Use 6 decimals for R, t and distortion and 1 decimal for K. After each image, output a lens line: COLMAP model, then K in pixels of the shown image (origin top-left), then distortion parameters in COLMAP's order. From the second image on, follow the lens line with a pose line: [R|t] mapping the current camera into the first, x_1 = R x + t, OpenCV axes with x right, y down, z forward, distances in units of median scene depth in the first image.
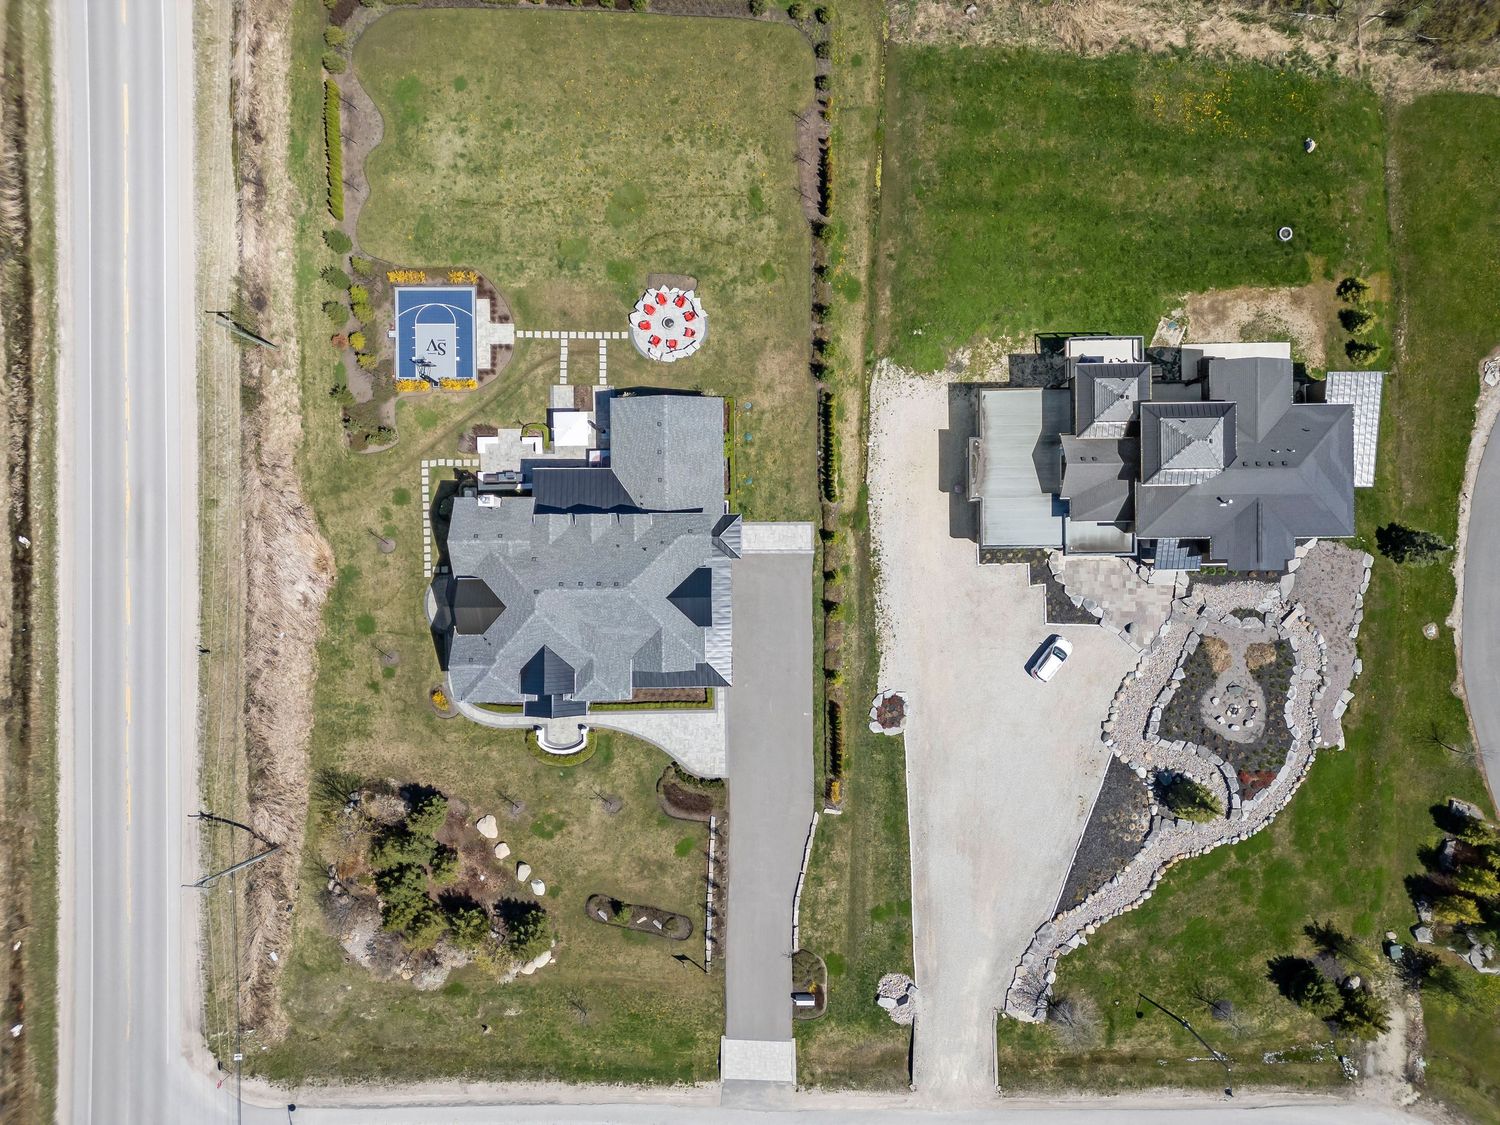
lens RADIAL K [[1044.6, 0, 747.0], [0, 1044.6, 564.7], [0, 0, 1]] dist [0.088180, -0.093450]
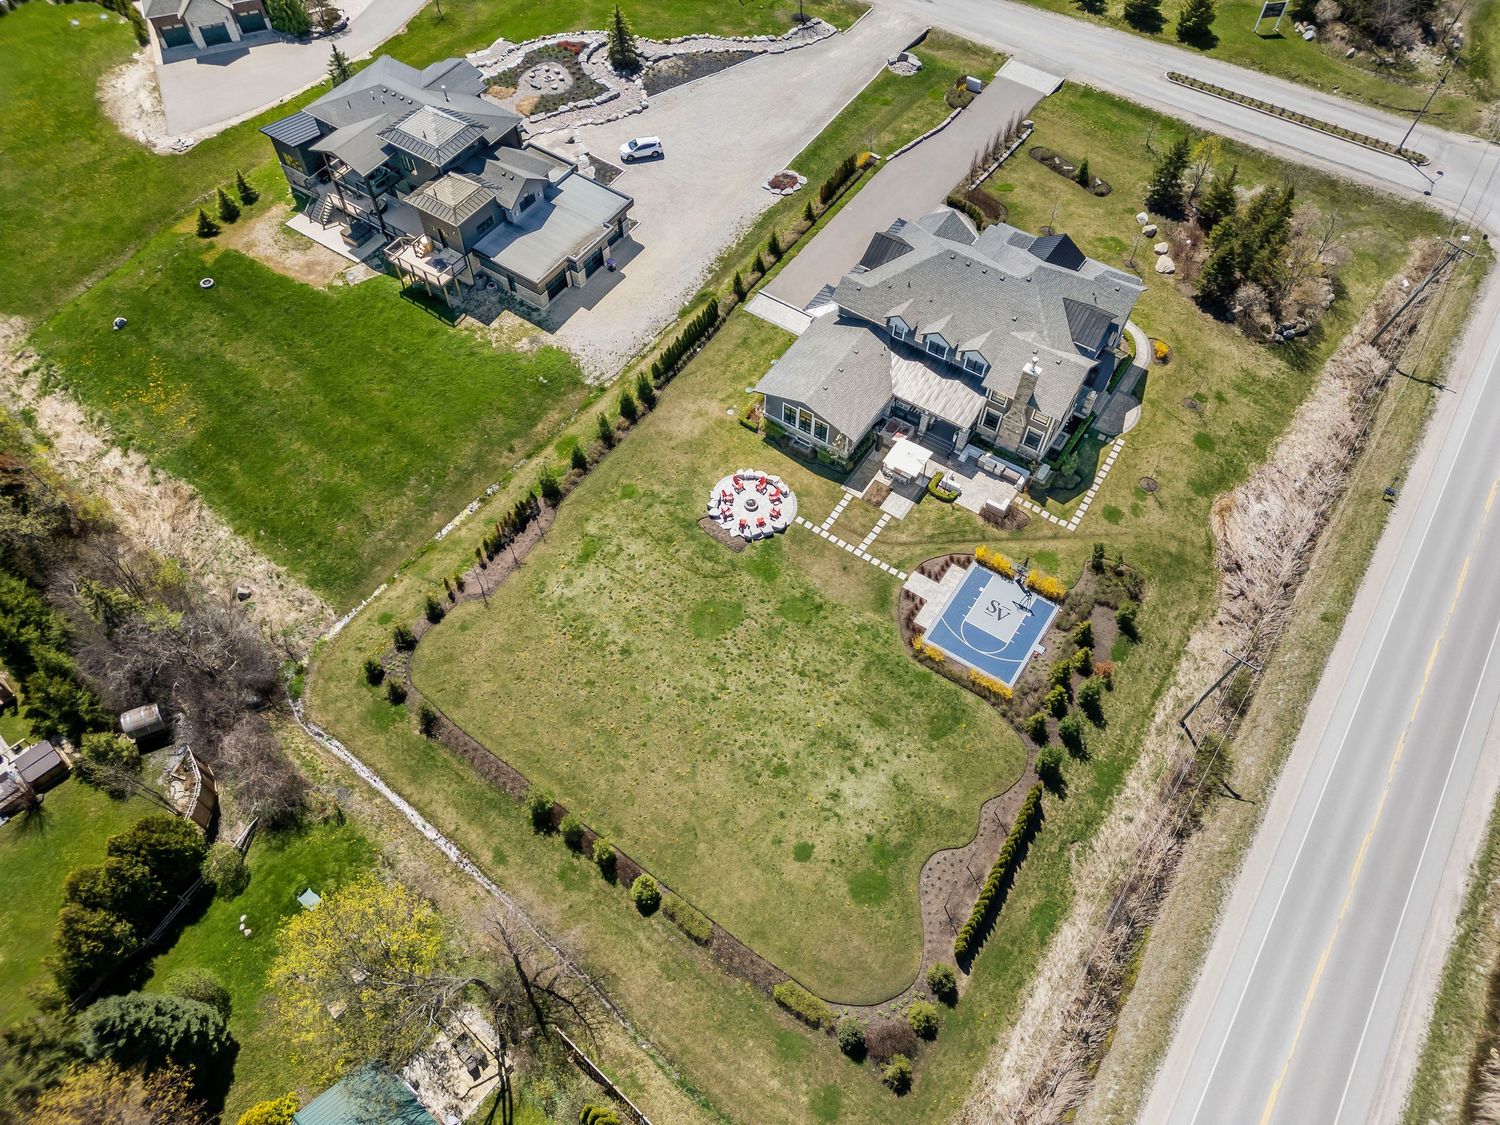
lens RADIAL K [[1033.2, 0, 747.3], [0, 1033.2, 569.9], [0, 0, 1]] dist [0.087448, -0.086689]
pose [[-0.824828, -0.477100, 0.303371, -0.363778], [0.565299, -0.686696, 0.457039, -0.670156], [-0.009730, 0.548474, 0.836111, 0.297944]]
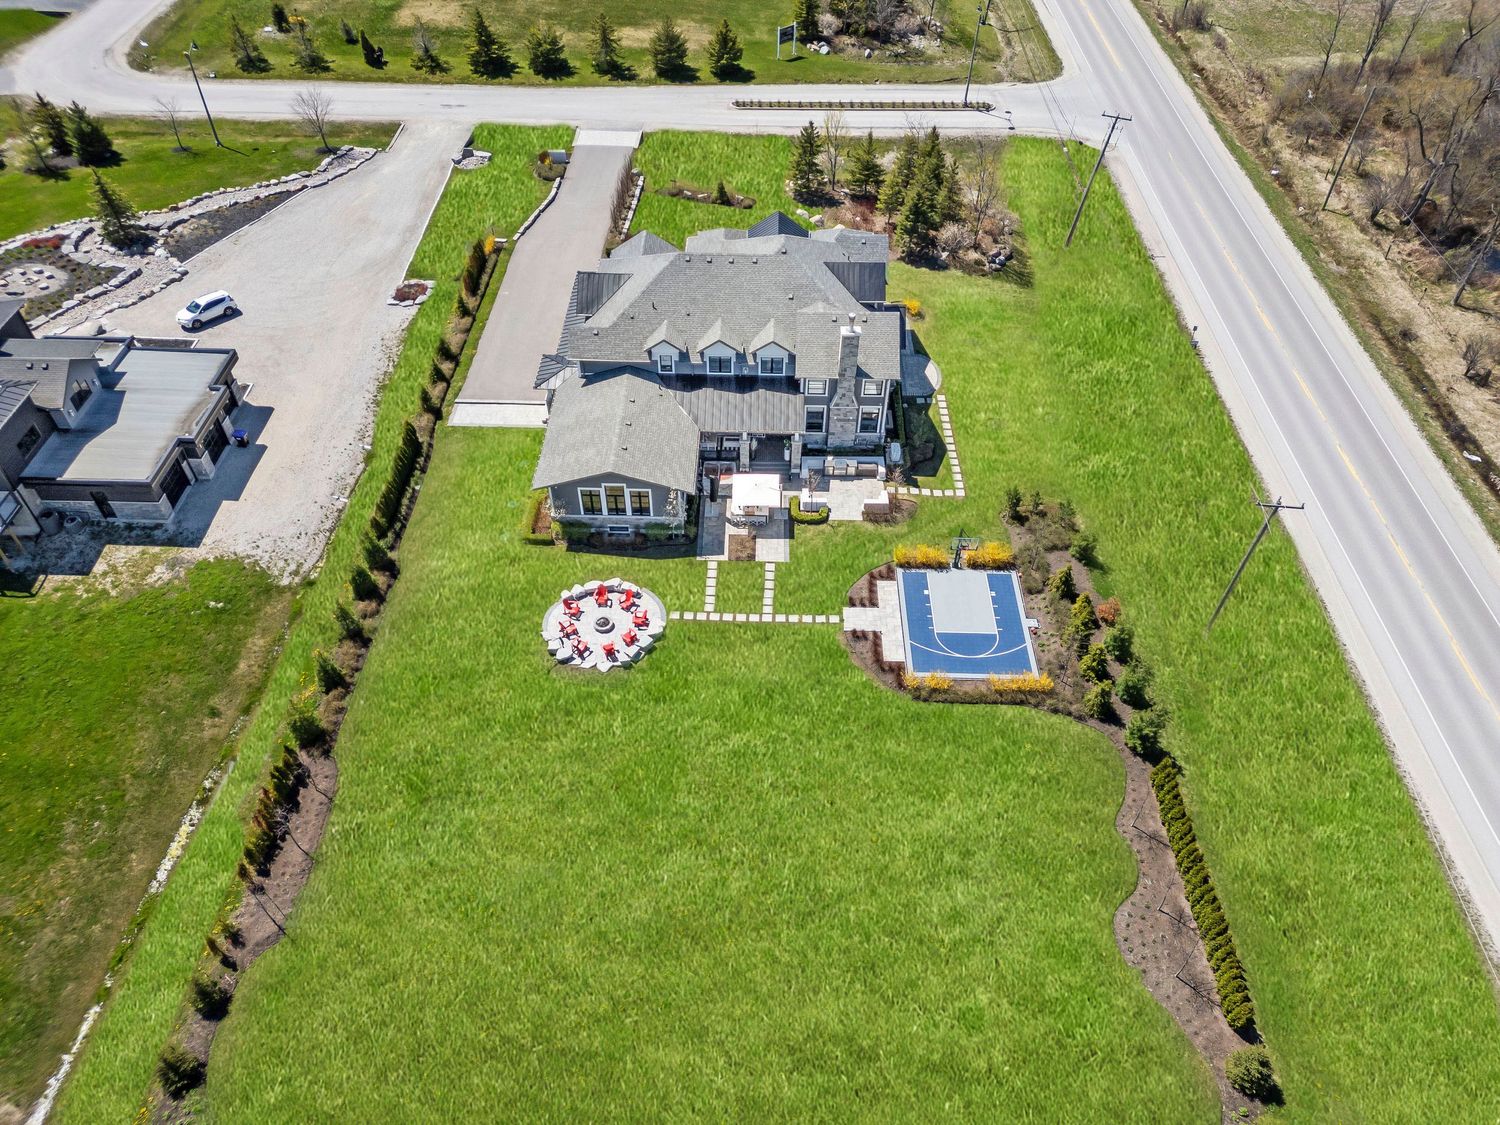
lens RADIAL K [[1037.0, 0, 747.2], [0, 1037.0, 567.1], [0, 0, 1]] dist [0.082224, -0.074086]
pose [[-0.999455, -0.028509, 0.016613, -0.171493], [0.031944, -0.709809, 0.703670, -0.647151], [-0.008268, 0.703817, 0.710333, 0.525018]]
